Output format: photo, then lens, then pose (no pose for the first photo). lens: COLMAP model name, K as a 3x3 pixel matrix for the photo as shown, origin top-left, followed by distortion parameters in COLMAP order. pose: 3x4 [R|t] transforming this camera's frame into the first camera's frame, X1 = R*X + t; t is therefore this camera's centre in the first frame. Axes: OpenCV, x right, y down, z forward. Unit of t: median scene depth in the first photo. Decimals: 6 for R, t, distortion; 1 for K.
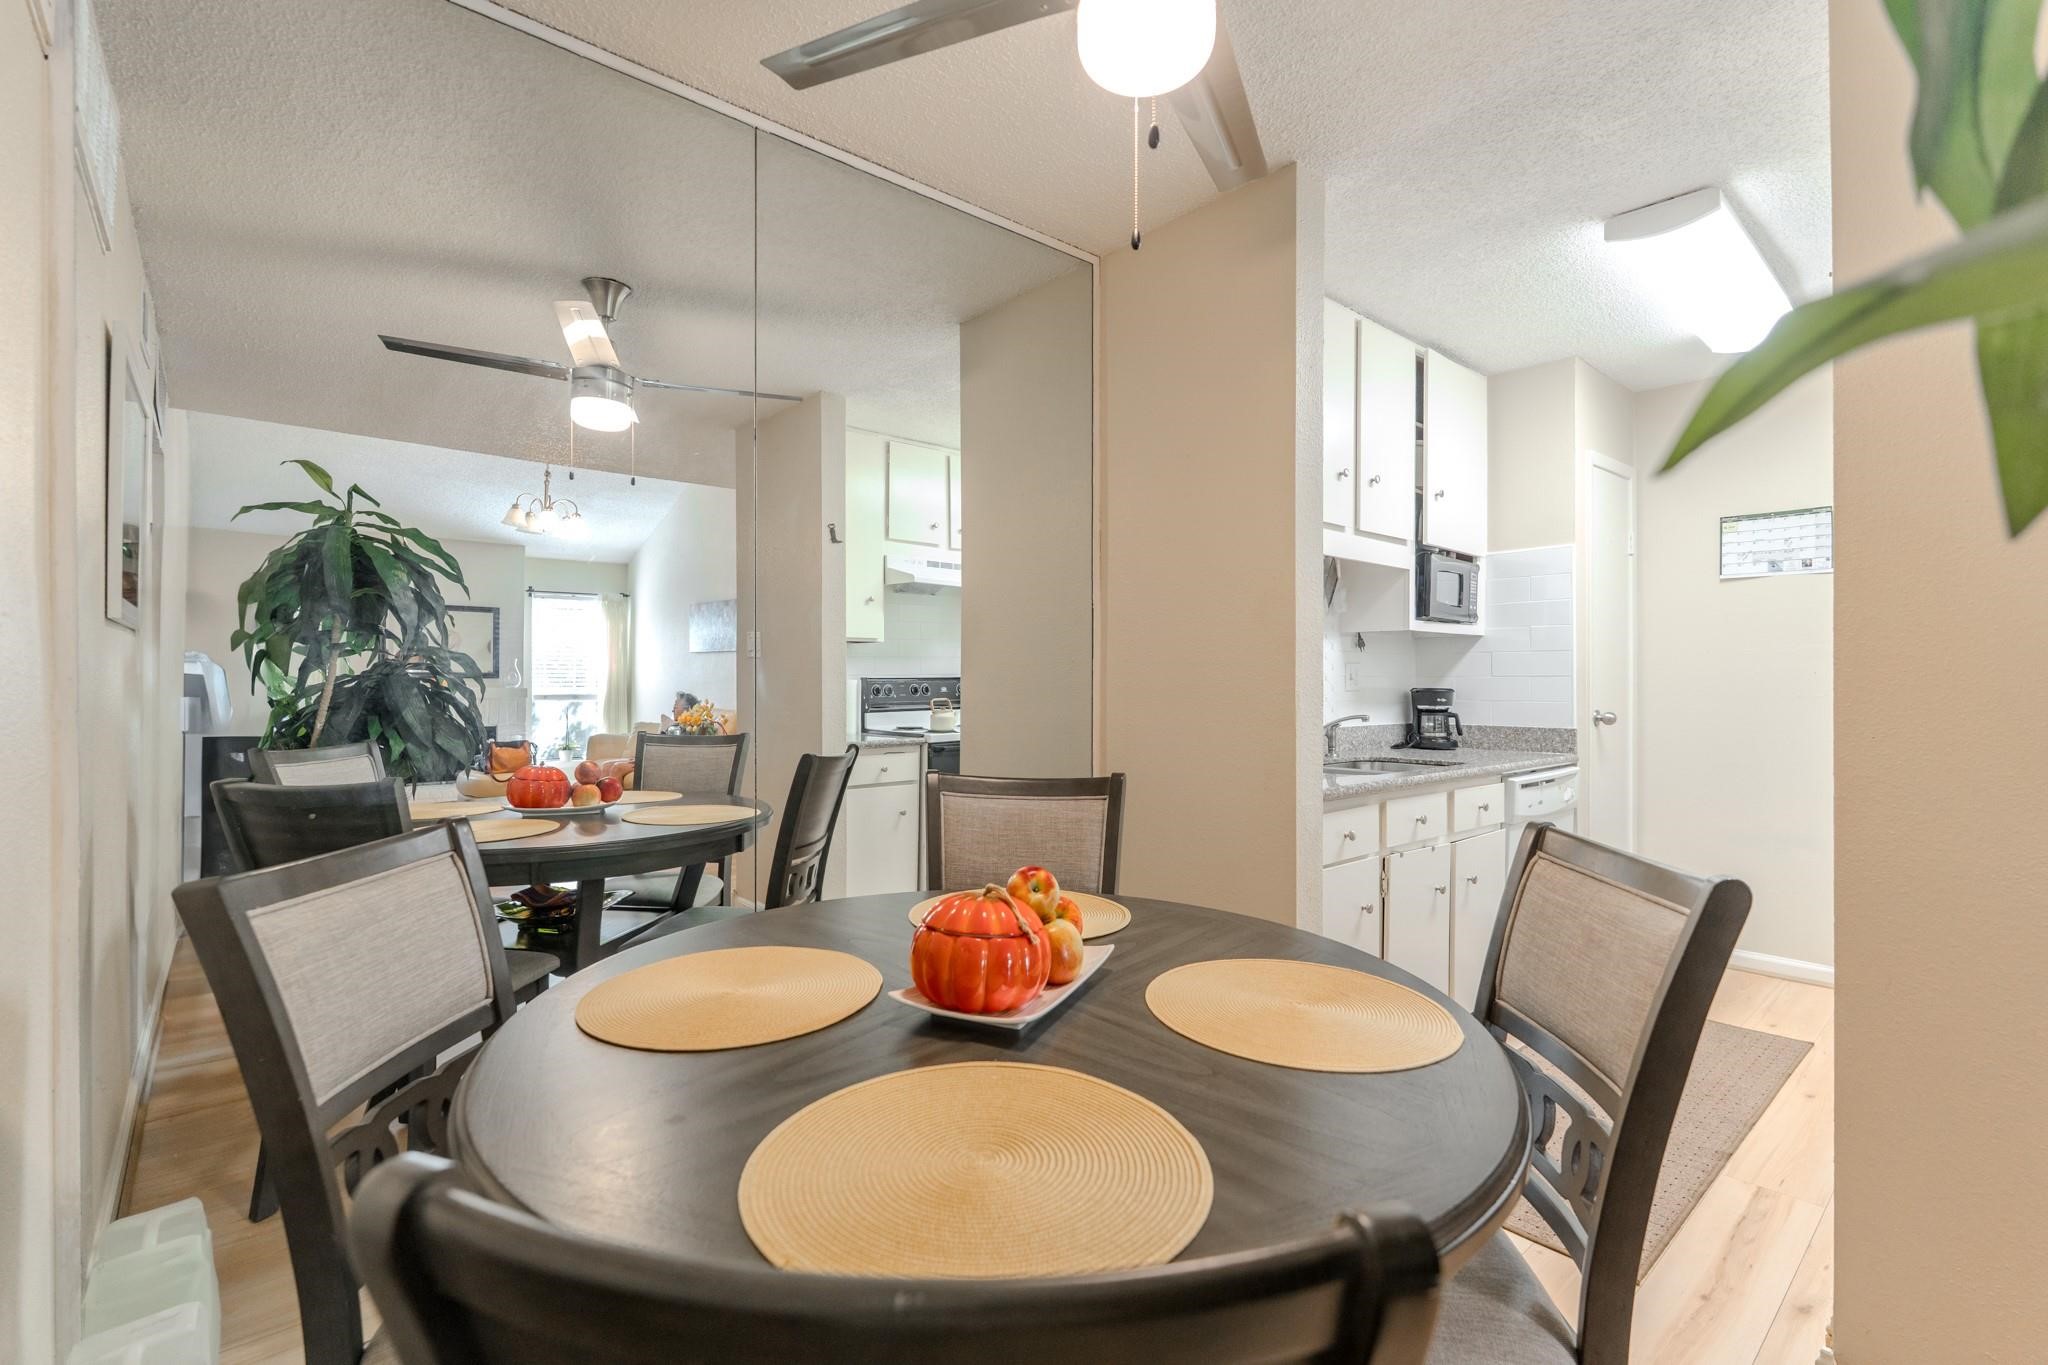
lens RADIAL K [[901.9, 0, 1023.6], [0, 901.9, 697.8], [0, 0, 1]] dist [-0.003244, -0.000742]
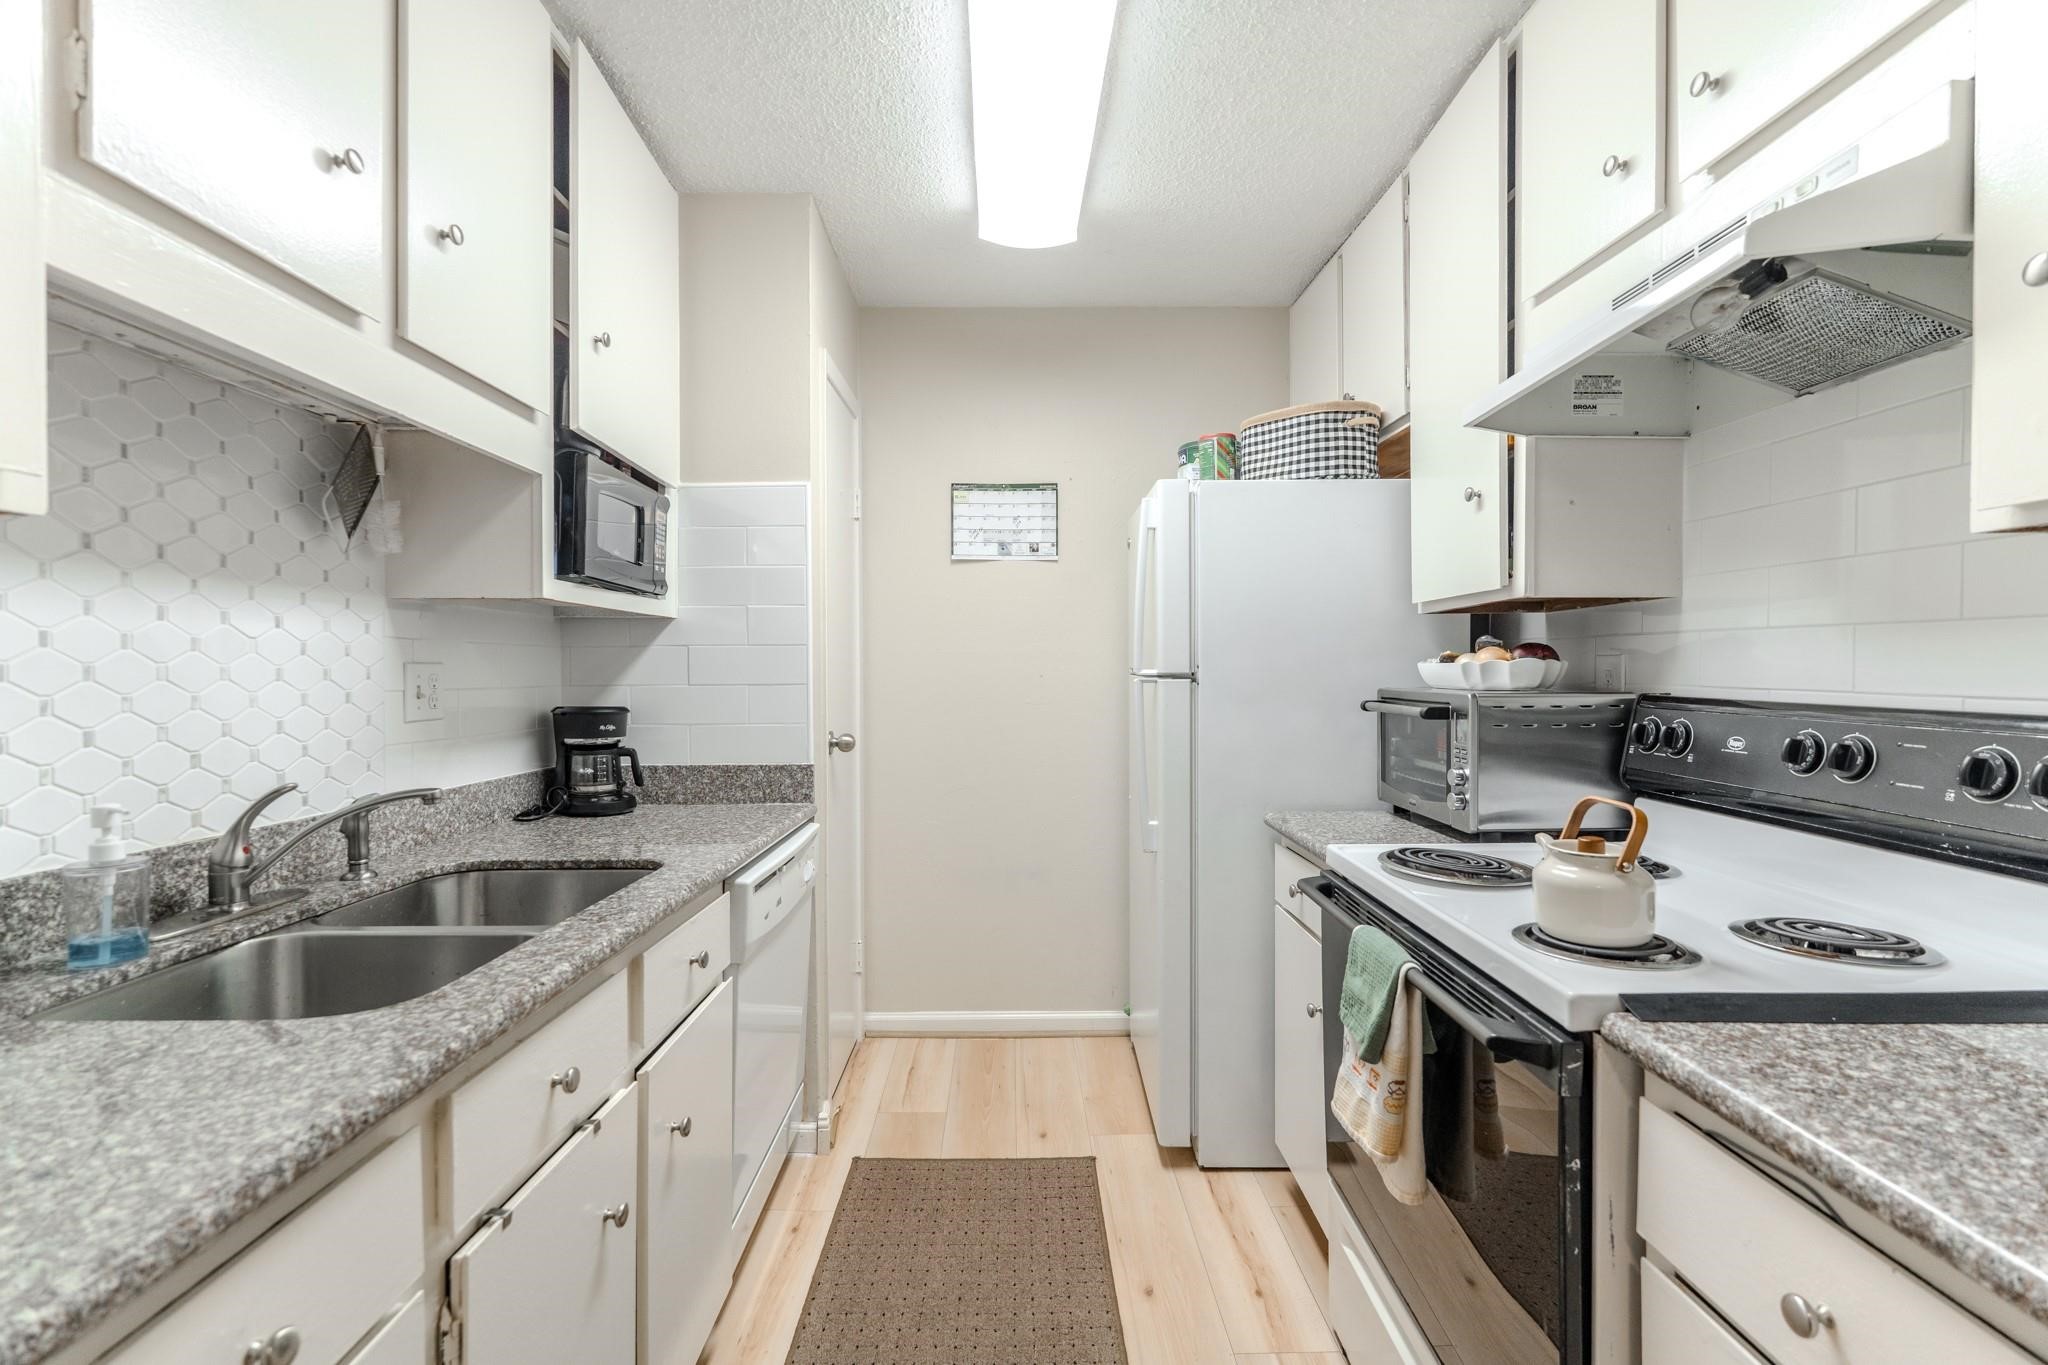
lens RADIAL K [[890.5, 0, 1020.9], [0, 890.5, 660.2], [0, 0, 1]] dist [-0.001233, -0.000257]
pose [[0.640092, 0.005230, 0.768281, 0.206780], [0.020658, 0.999498, -0.024015, -0.022193], [-0.768021, 0.031243, 0.639663, 0.456098]]
